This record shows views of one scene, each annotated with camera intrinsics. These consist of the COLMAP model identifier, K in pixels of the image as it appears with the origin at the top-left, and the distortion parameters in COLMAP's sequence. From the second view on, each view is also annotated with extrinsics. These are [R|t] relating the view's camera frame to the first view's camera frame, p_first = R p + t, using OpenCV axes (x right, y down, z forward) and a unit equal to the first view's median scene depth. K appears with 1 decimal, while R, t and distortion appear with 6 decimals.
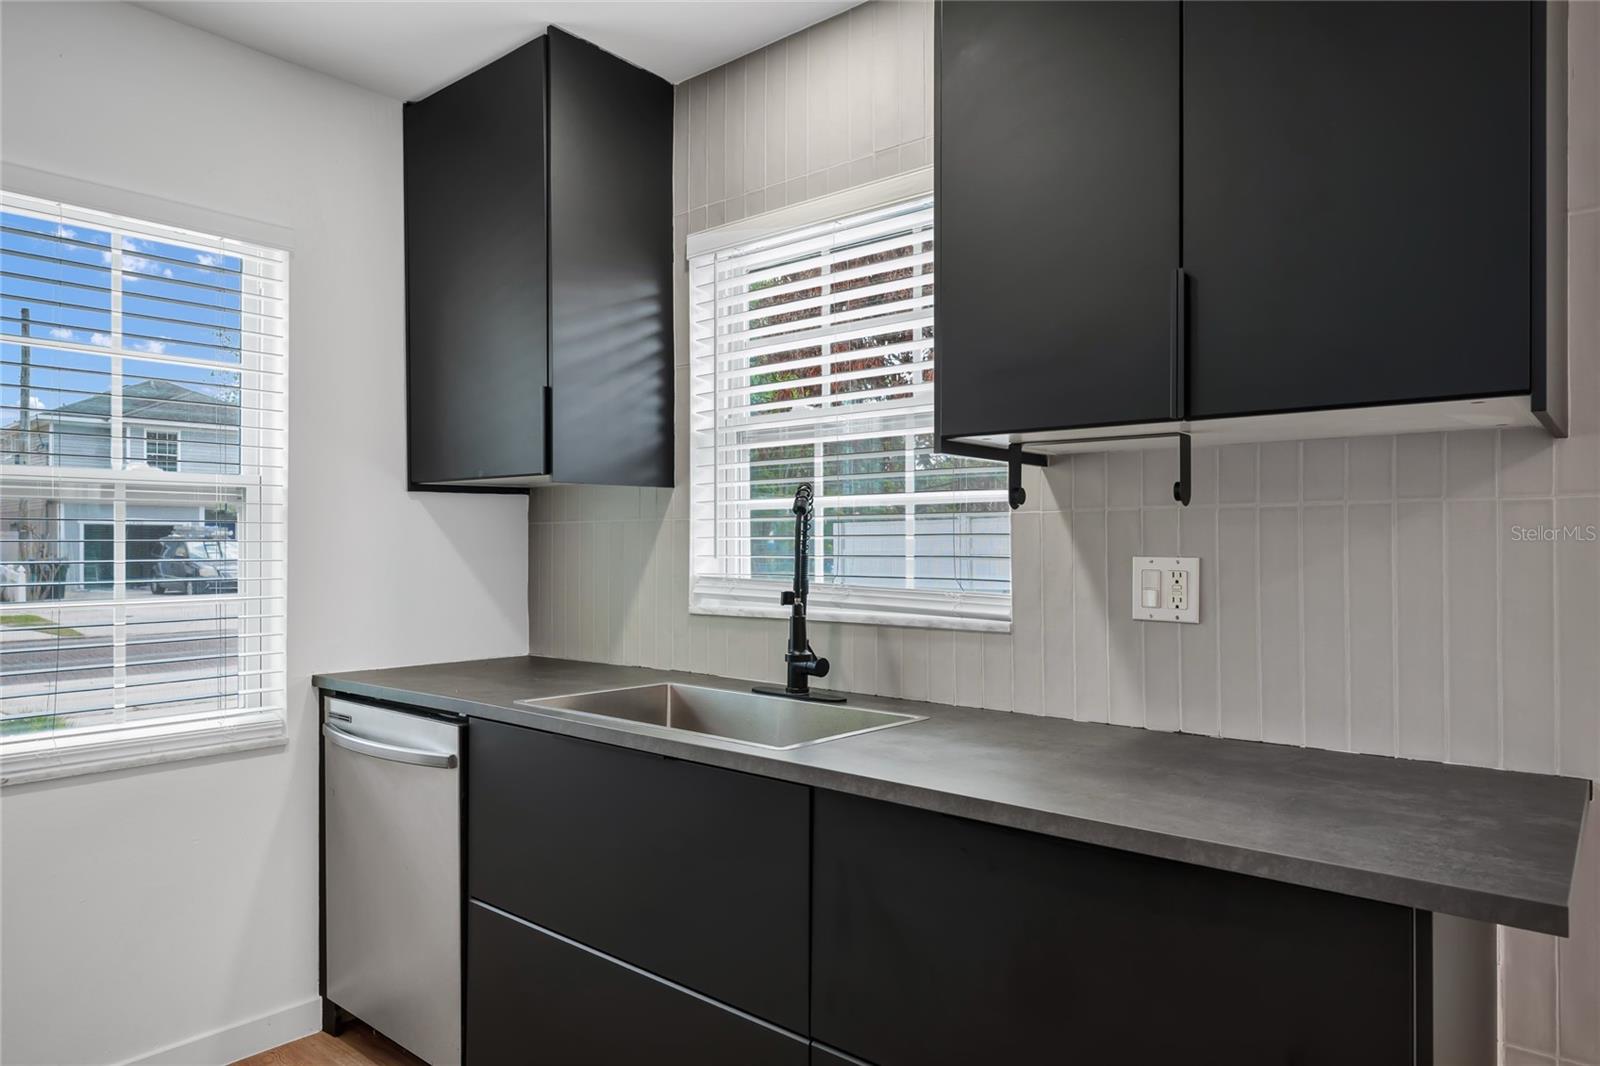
lens RADIAL K [[1011.6, 0, 800.0], [0, 1011.6, 533.0], [0, 0, 1]] dist [0.000042, -0.000974]
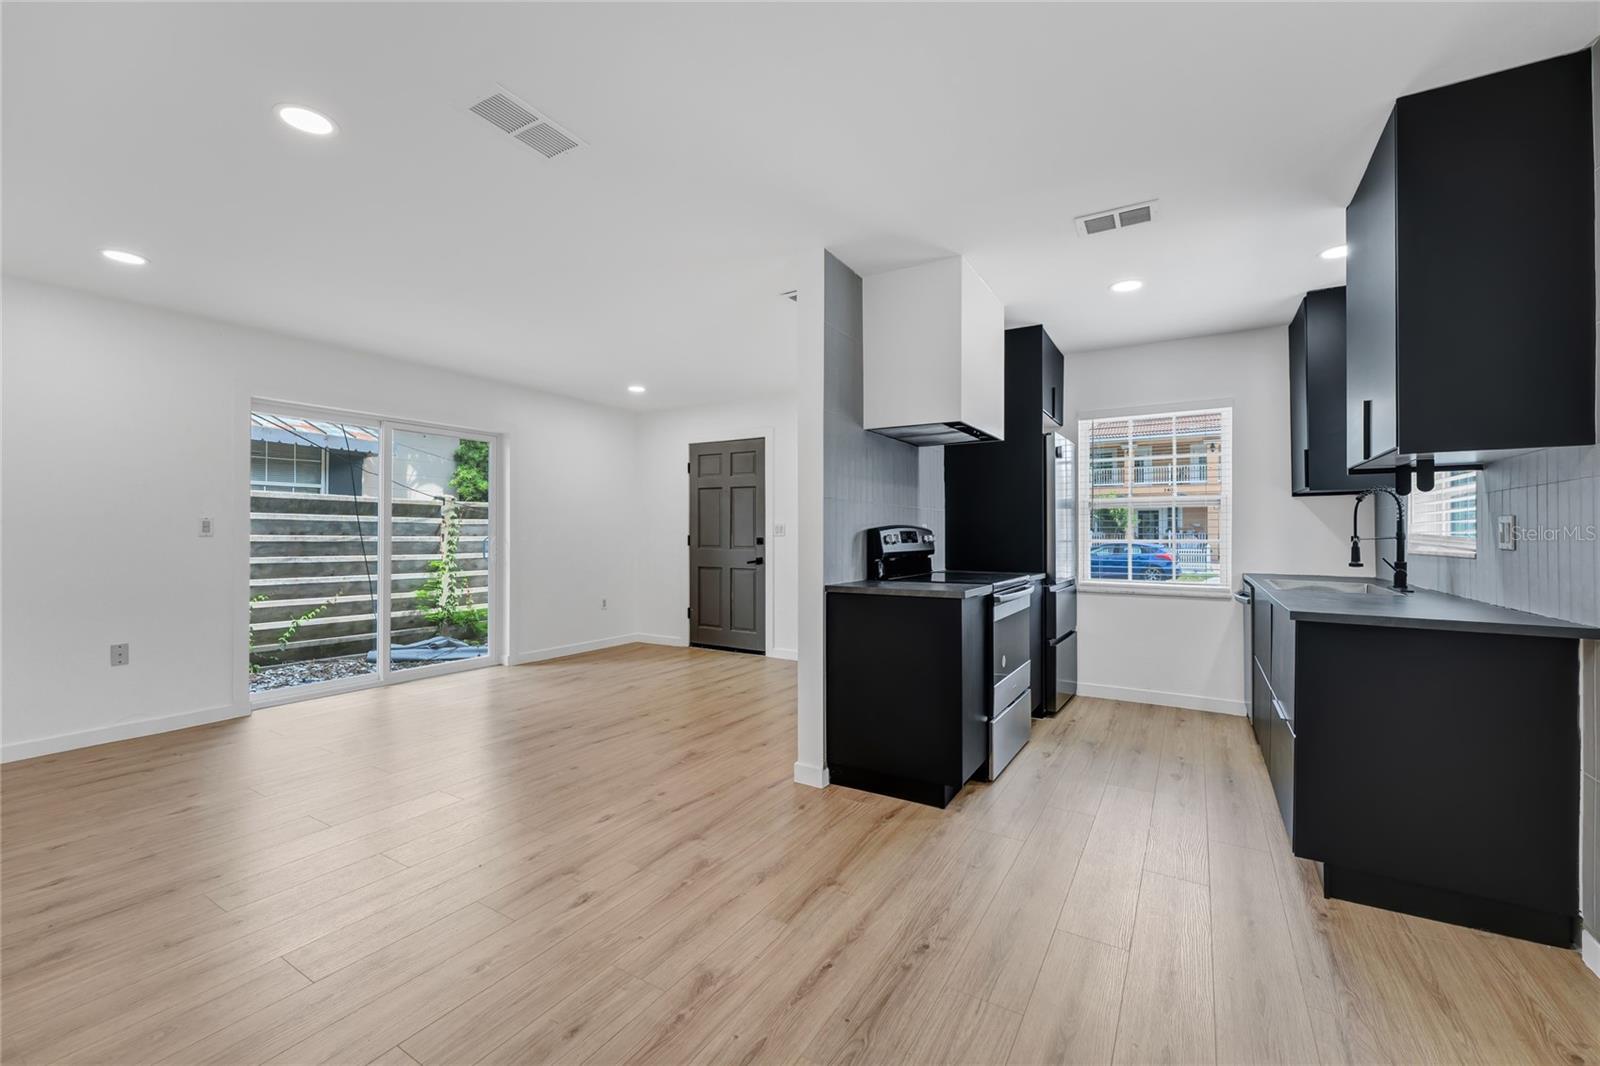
lens RADIAL K [[665.3, 0, 789.6], [0, 665.3, 532.3], [0, 0, 1]] dist [-0.001279, -0.000146]
pose [[0.144490, 0.006677, -0.989484, 1.032770], [0.004580, 0.999962, 0.007416, 0.027719], [0.989496, -0.005603, 0.144454, -0.372215]]
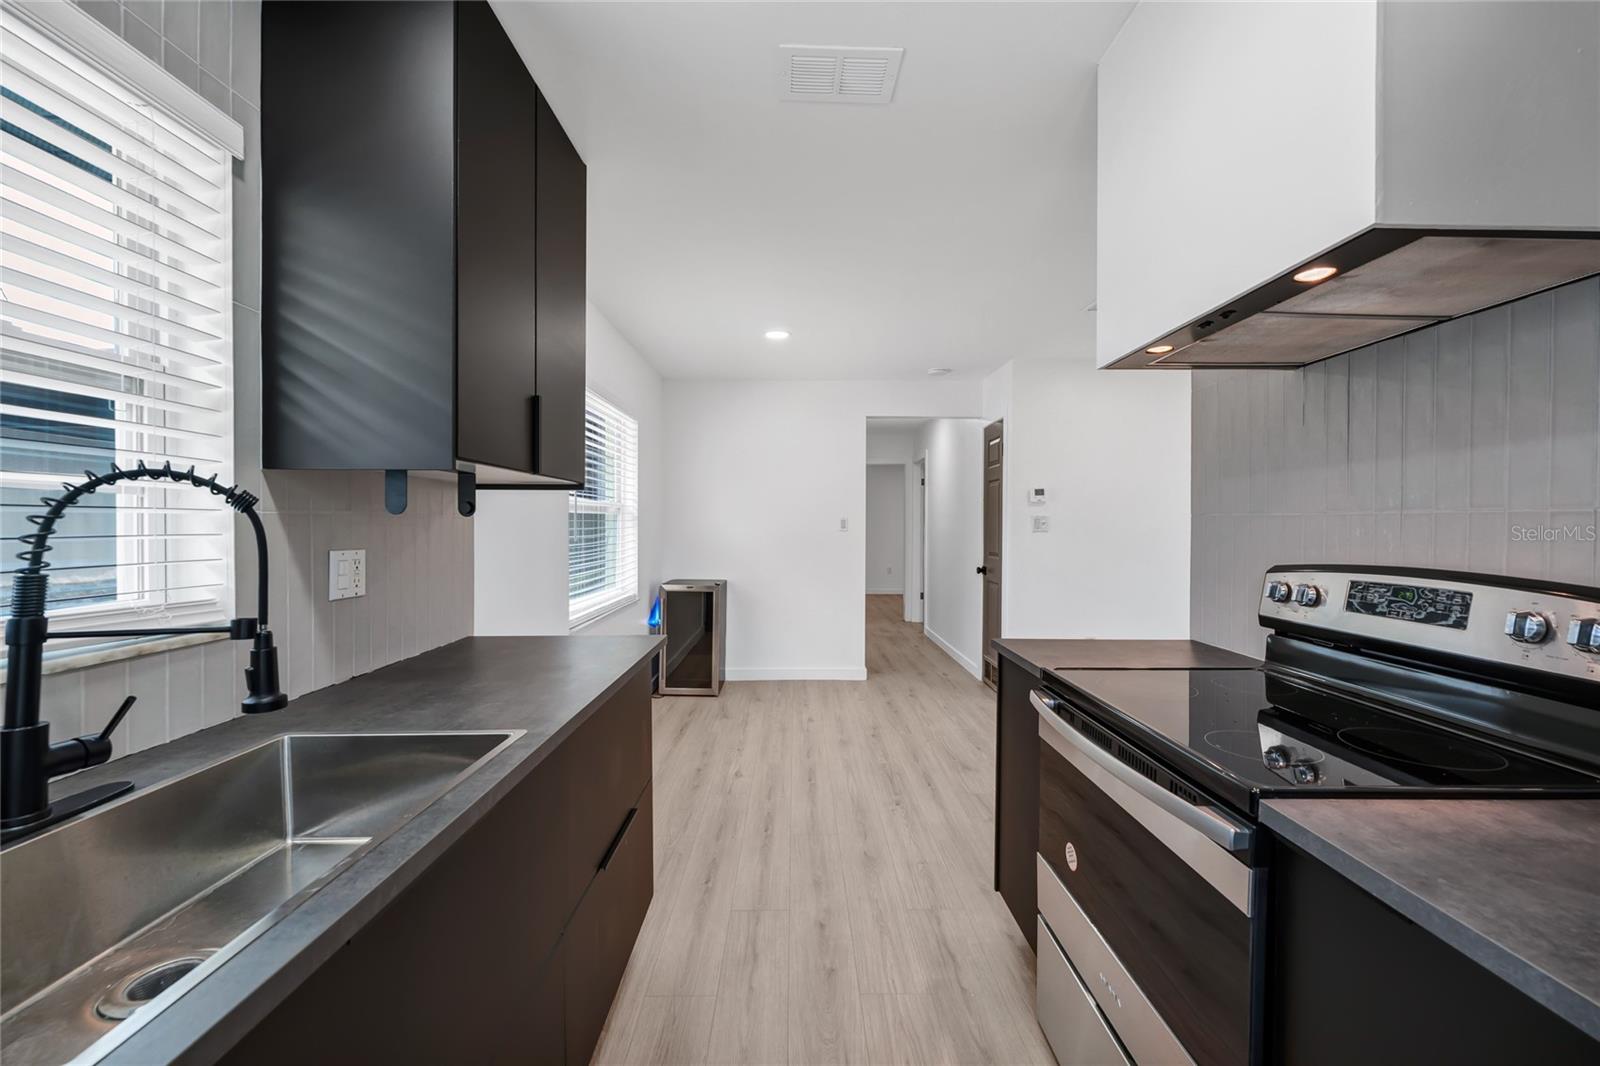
lens RADIAL K [[648.9, 0, 800.0], [0, 648.9, 533.0], [0, 0, 1]] dist [0.009694, -0.000160]
pose [[-0.651682, -0.008896, 0.758440, -0.499424], [-0.008353, 0.999955, 0.004552, -0.005085], [-0.758446, -0.003369, -0.651727, 0.828370]]
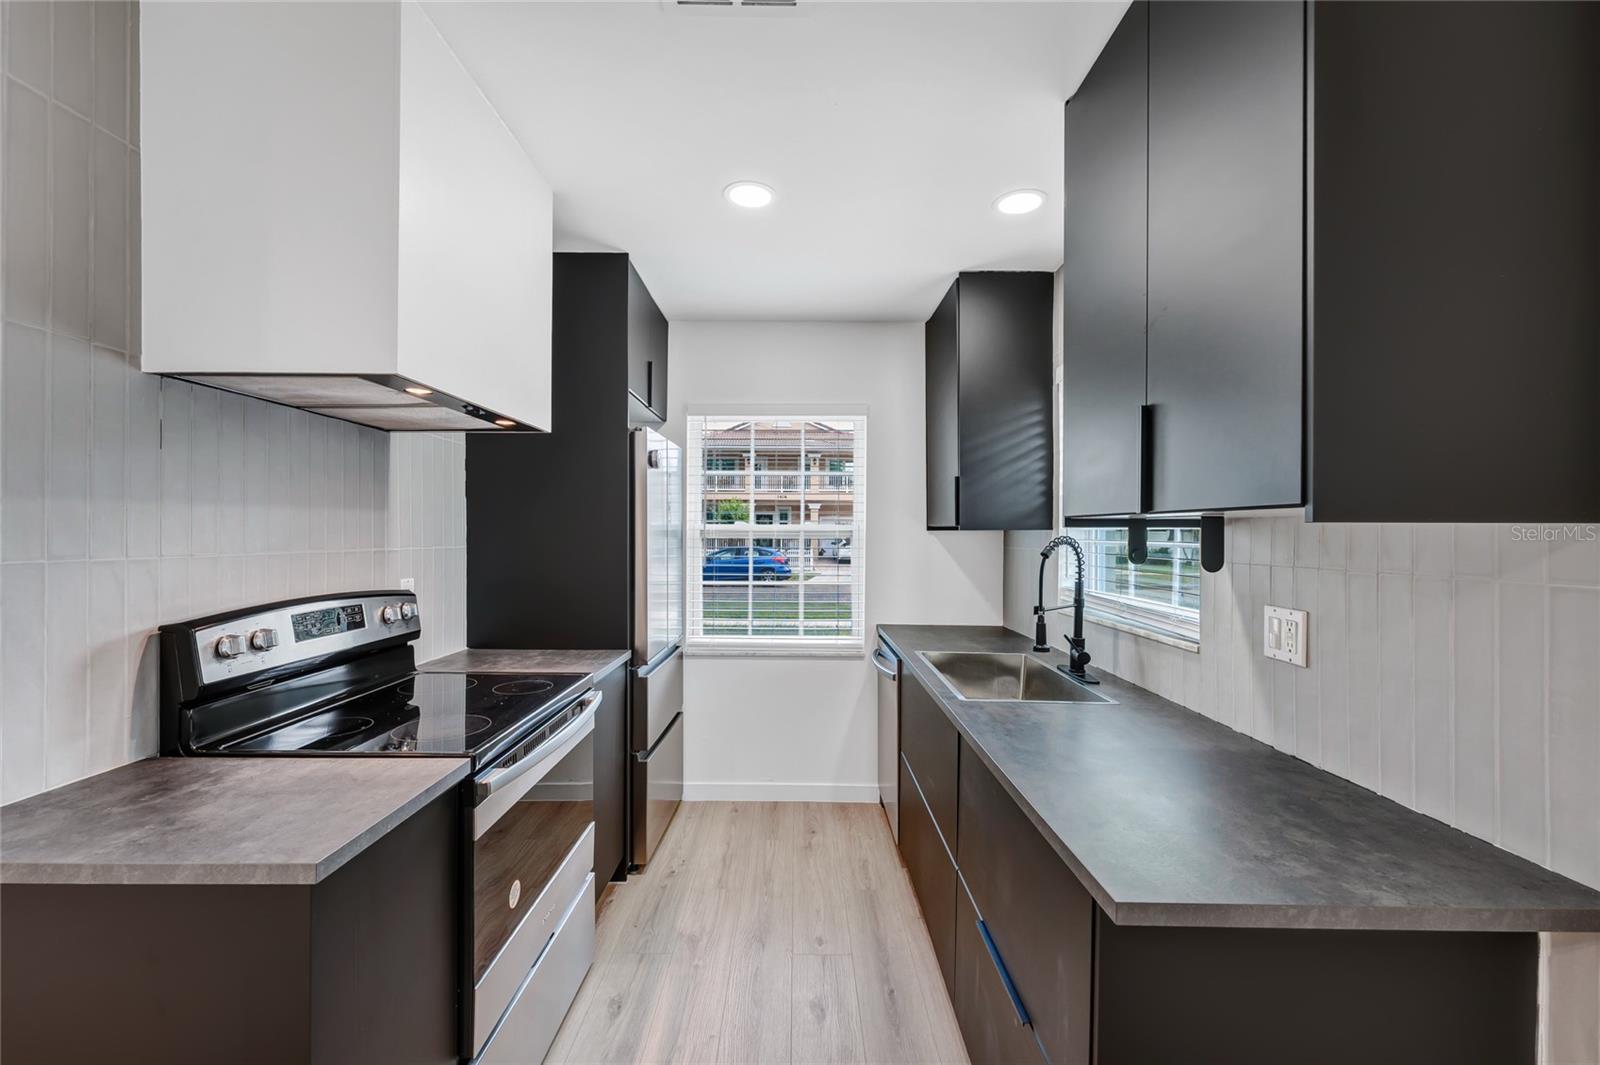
lens RADIAL K [[671.2, 0, 805.8], [0, 671.2, 529.3], [0, 0, 1]] dist [-0.001367, 0.000008]
pose [[0.645111, 0.006025, -0.764065, 0.450501], [-0.003696, 0.999982, 0.004765, -0.053246], [0.764080, -0.000250, 0.645122, 0.038984]]
